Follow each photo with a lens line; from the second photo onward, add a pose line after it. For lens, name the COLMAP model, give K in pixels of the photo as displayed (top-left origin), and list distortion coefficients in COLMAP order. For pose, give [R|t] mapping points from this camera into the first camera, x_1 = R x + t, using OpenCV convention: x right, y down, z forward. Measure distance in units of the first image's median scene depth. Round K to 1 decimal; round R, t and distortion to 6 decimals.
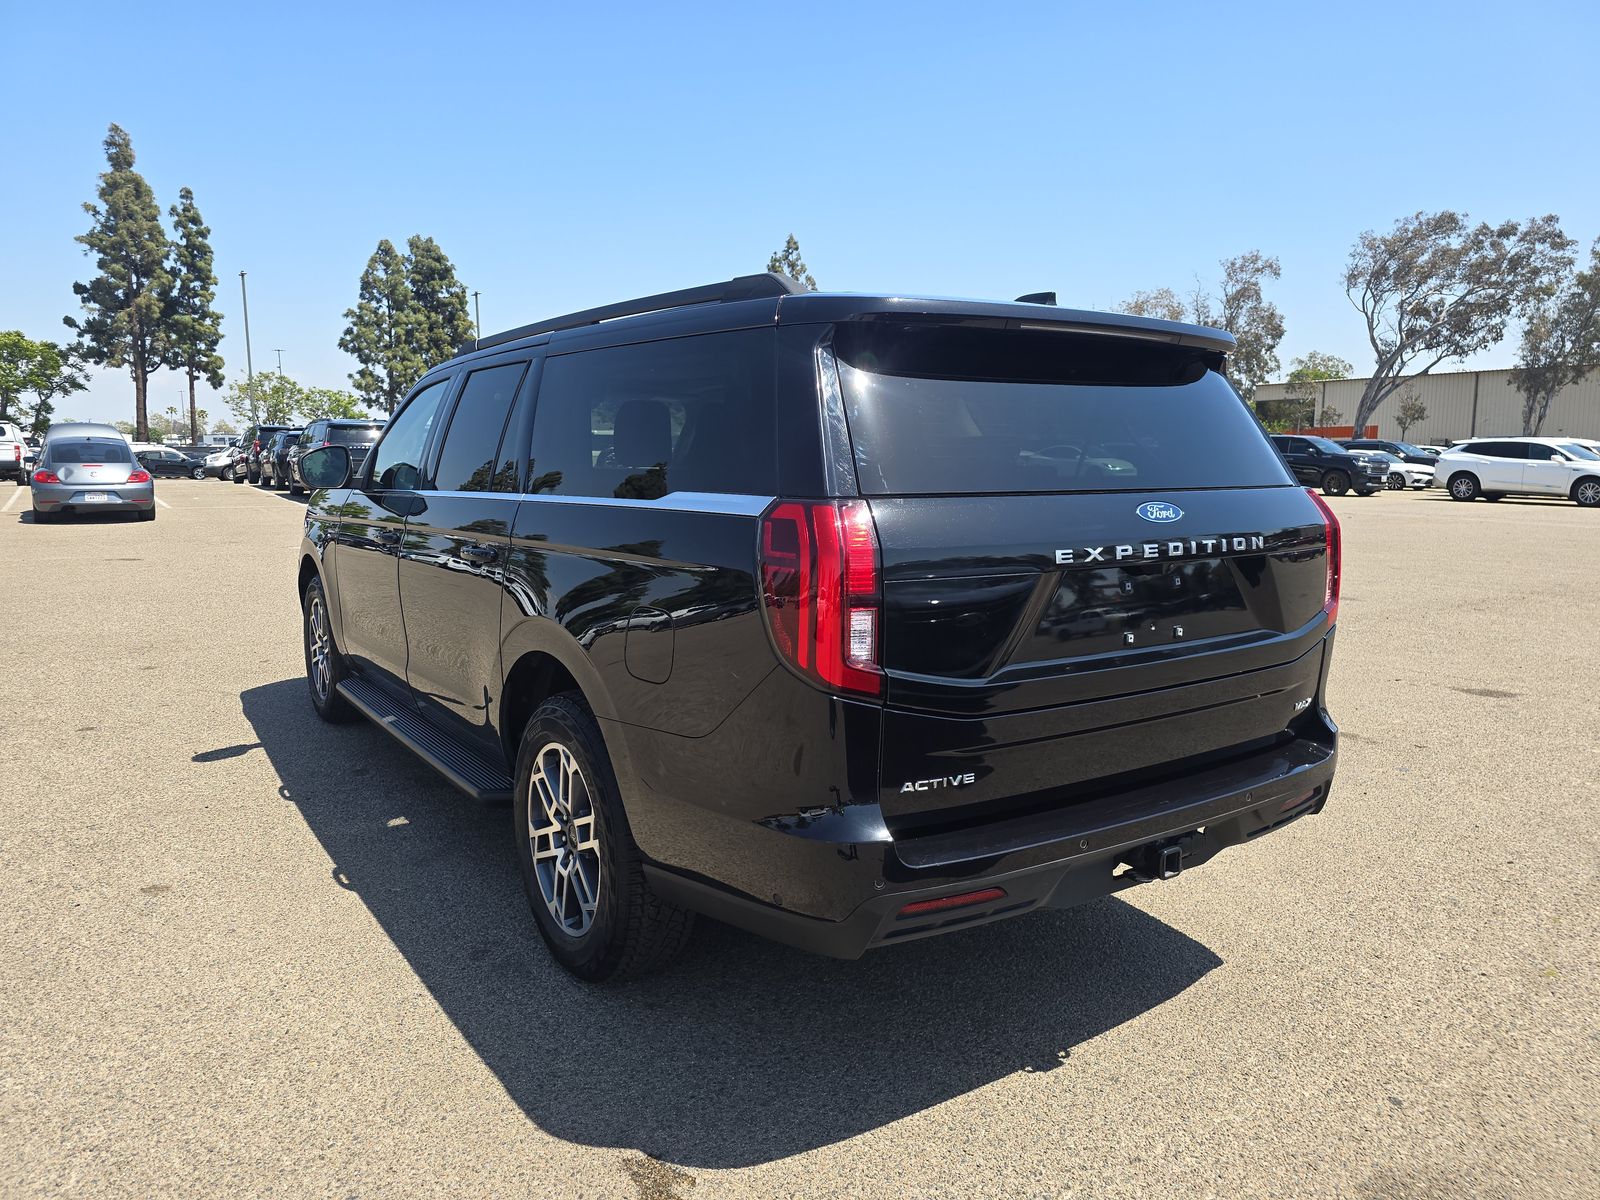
lens RADIAL K [[1084.0, 0, 800.0], [0, 1084.0, 600.0], [0, 0, 1]] dist [0.050341, -0.043119]
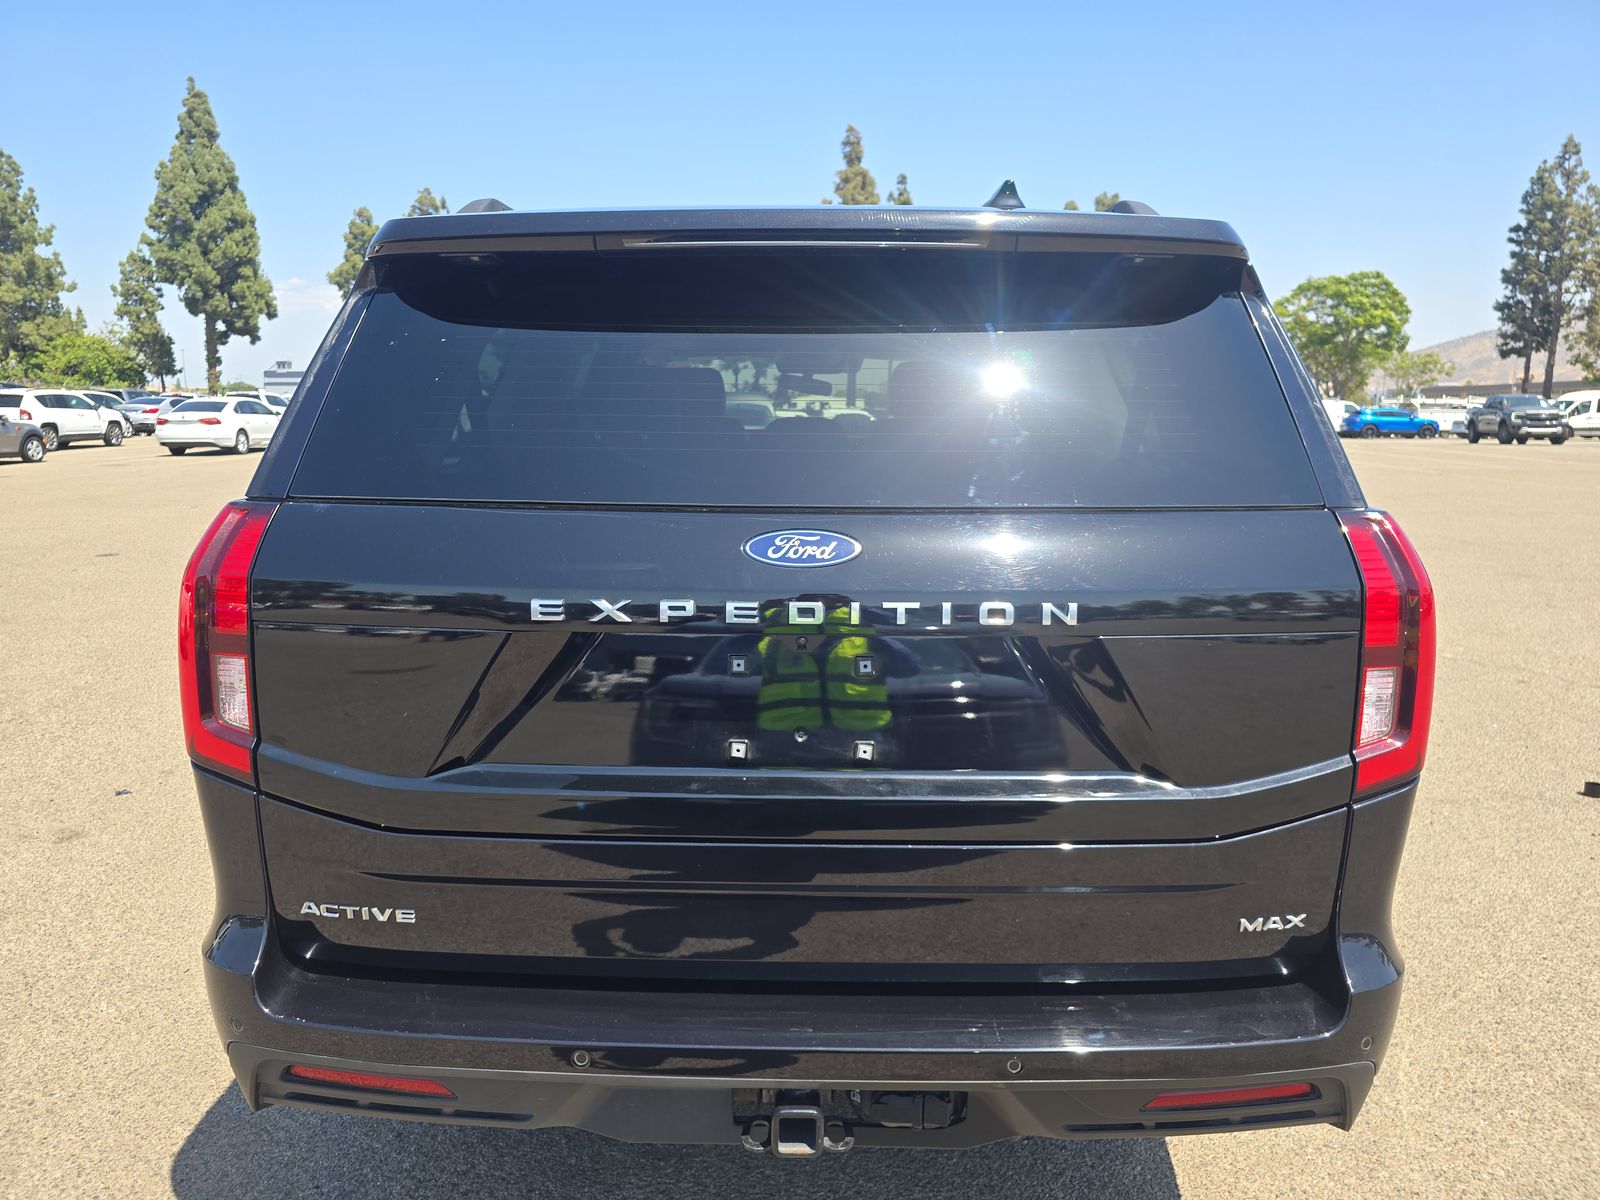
lens RADIAL K [[1084.0, 0, 800.0], [0, 1084.0, 600.0], [0, 0, 1]] dist [0.050341, -0.043119]
pose [[0.817435, 0.100426, -0.567200, 0.160547], [-0.079210, 0.994928, 0.062001, -0.021456], [0.570549, -0.005754, 0.821243, 0.125926]]
